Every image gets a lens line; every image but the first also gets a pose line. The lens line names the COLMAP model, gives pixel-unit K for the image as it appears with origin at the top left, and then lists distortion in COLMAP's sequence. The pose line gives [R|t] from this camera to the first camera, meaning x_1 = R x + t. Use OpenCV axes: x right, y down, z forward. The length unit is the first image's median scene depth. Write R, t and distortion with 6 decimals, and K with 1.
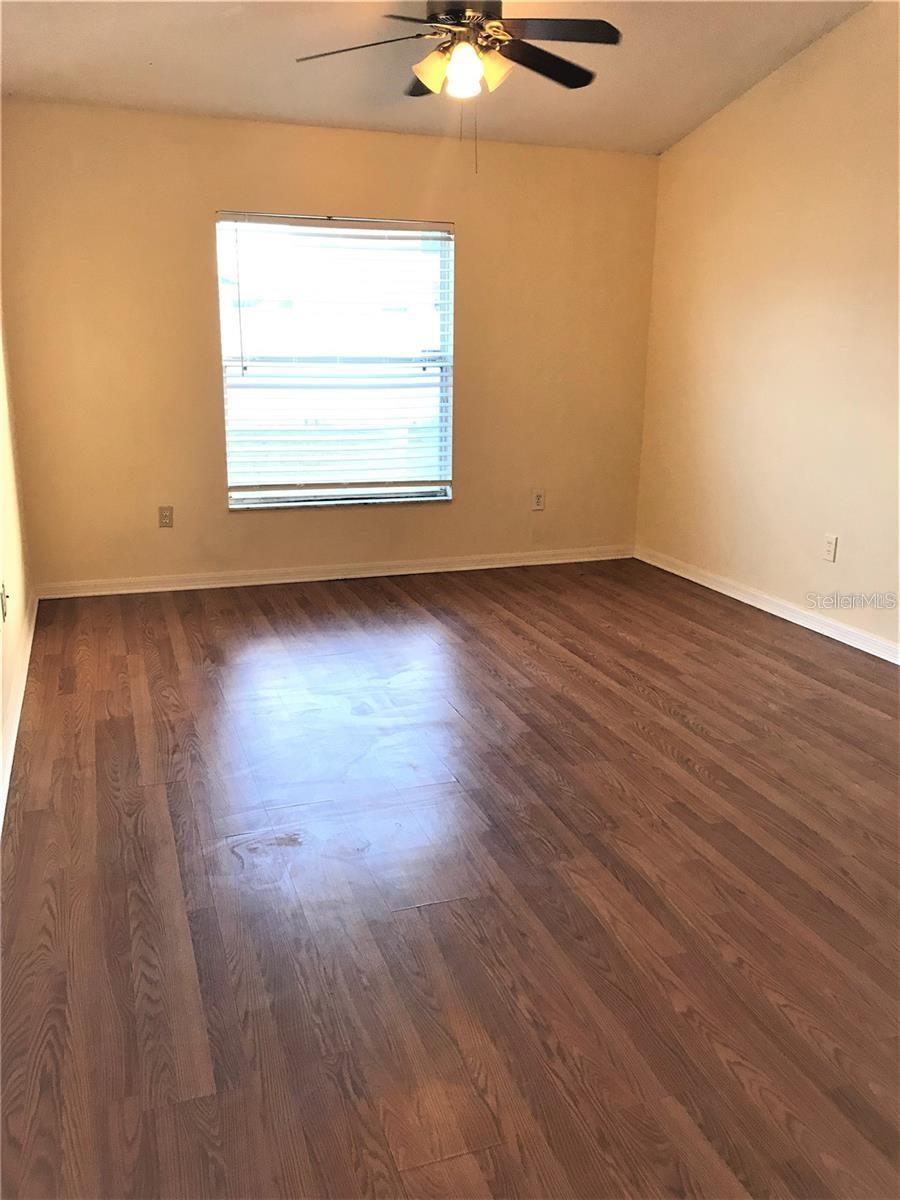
lens RADIAL K [[988.4, 0, 445.4], [0, 988.4, 604.1], [0, 0, 1]] dist [0.023331, -0.002973]
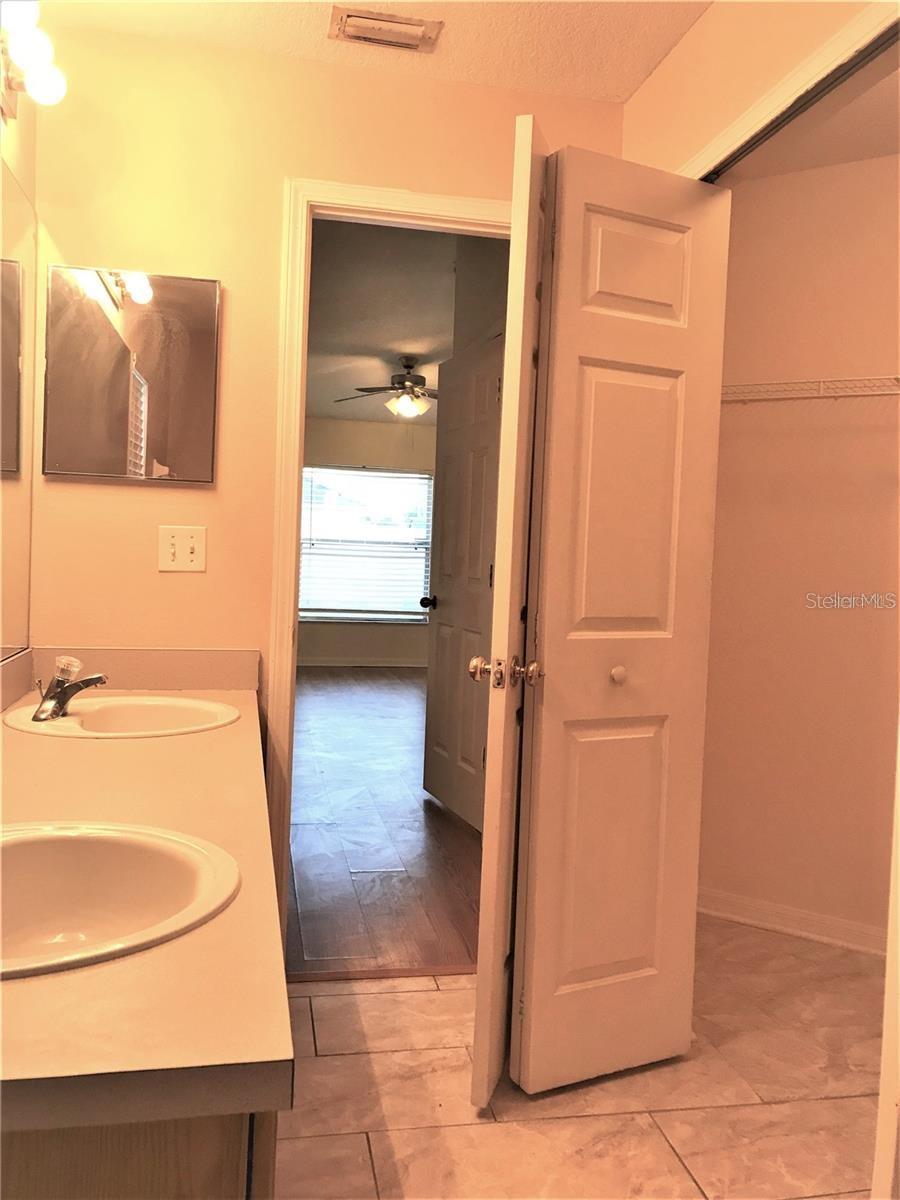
lens RADIAL K [[988.4, 0, 452.9], [0, 988.4, 598.4], [0, 0, 1]] dist [0.023331, -0.002973]
pose [[0.991760, 0.027964, -0.125024, 0.271912], [-0.056327, 0.971683, -0.229478, 0.249589], [0.115067, 0.234629, 0.965251, -0.667969]]
